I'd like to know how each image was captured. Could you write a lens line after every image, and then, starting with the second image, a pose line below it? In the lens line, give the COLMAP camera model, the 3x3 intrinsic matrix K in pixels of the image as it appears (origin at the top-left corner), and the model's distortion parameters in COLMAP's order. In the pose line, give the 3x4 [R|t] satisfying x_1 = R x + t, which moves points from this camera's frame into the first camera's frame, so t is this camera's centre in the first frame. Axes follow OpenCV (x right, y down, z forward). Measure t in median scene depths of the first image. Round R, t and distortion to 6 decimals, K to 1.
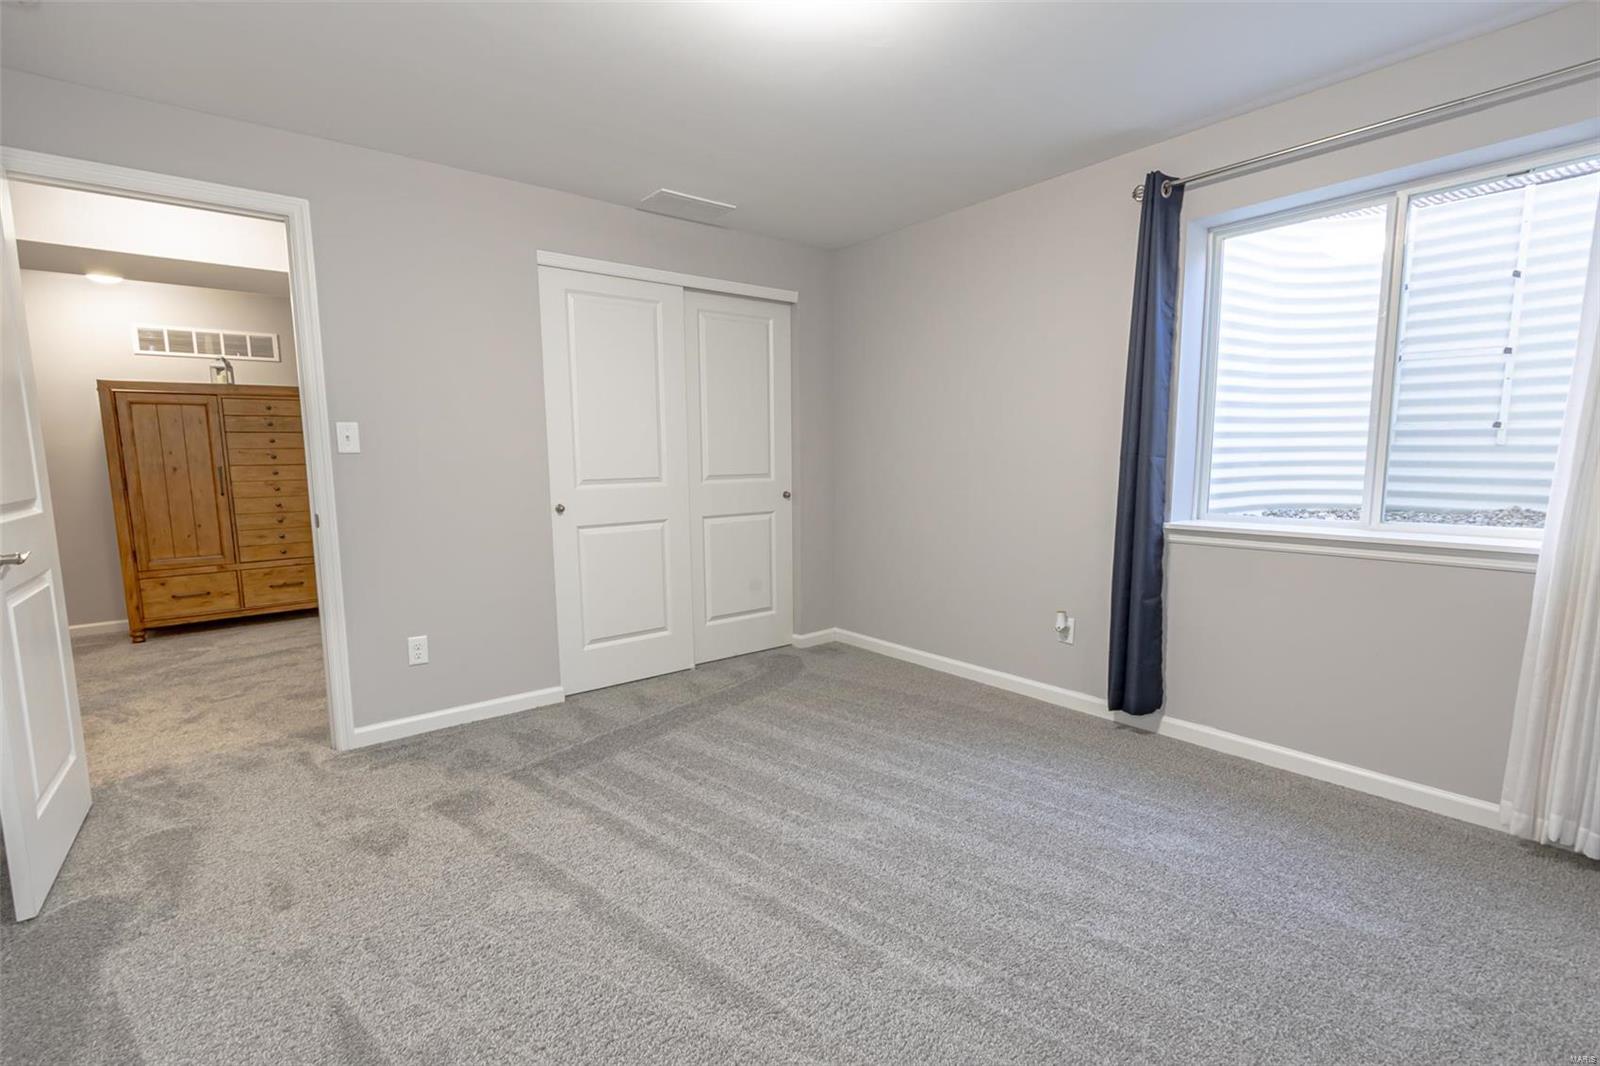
lens RADIAL K [[747.9, 0, 794.7], [0, 747.9, 541.5], [0, 0, 1]] dist [0.006677, 0.000296]
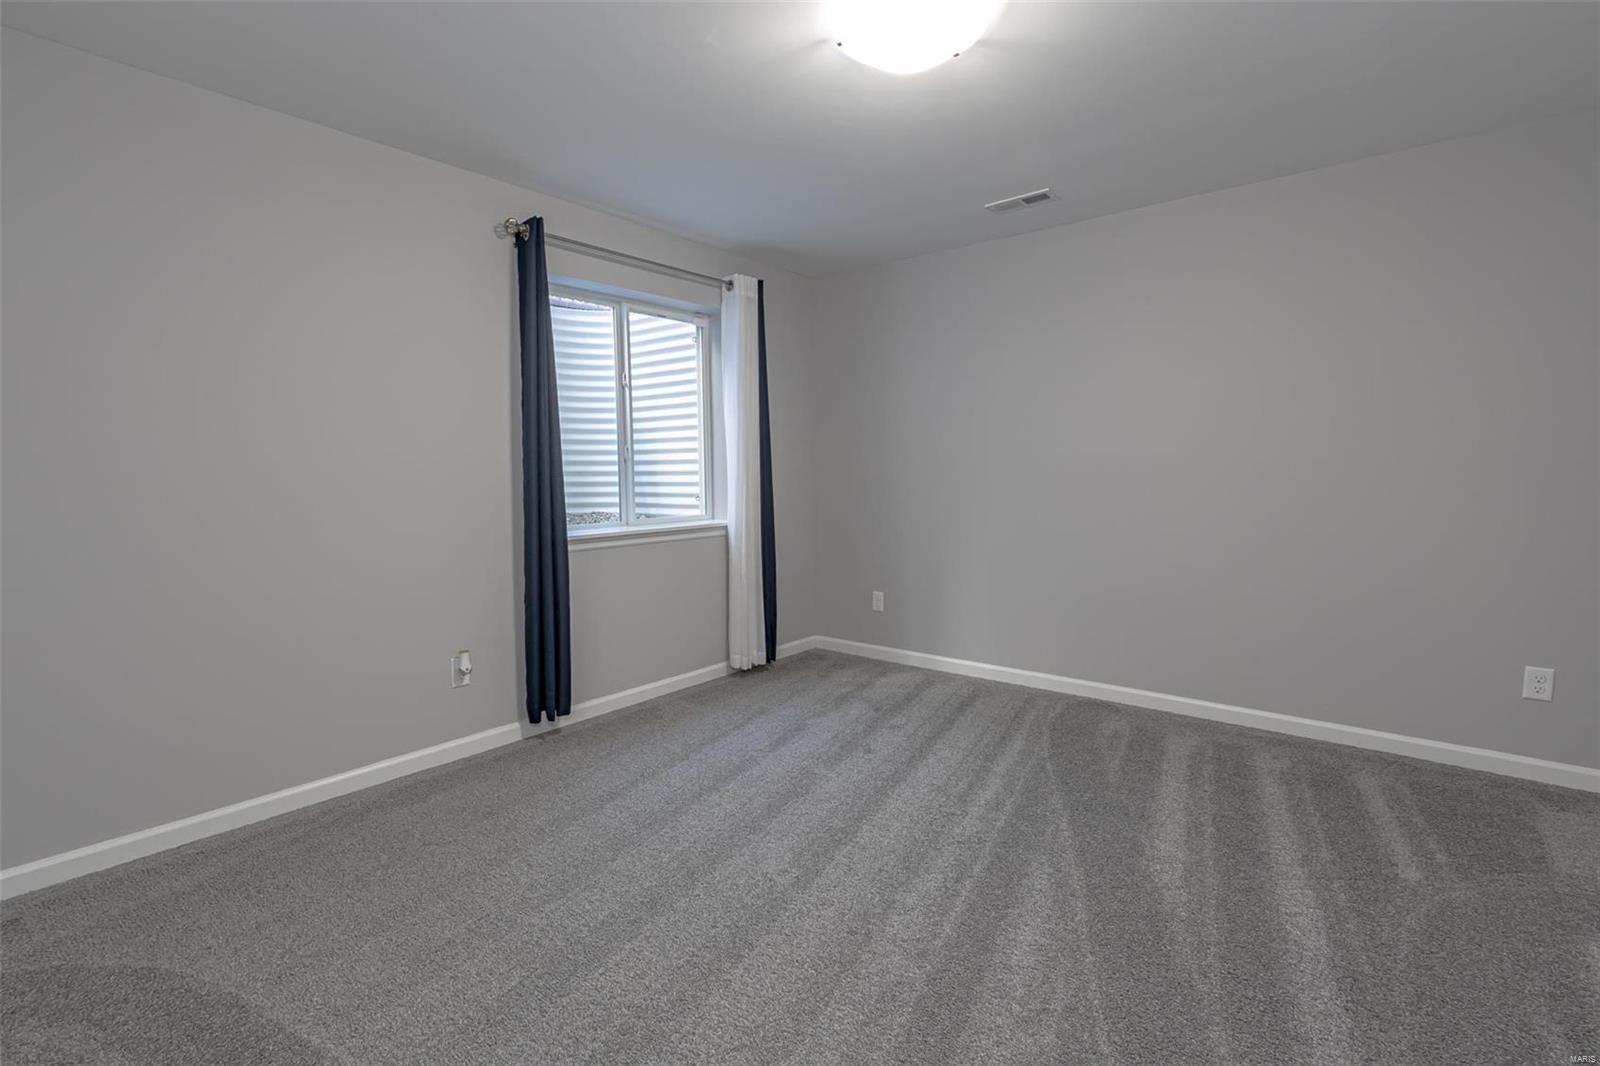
lens RADIAL K [[747.9, 0, 794.7], [0, 747.9, 541.5], [0, 0, 1]] dist [0.006677, 0.000296]
pose [[-0.201993, -0.077049, 0.976352, -0.660127], [0.131247, 0.985779, 0.104946, -0.086501], [-0.970553, 0.149341, -0.189008, 0.858283]]
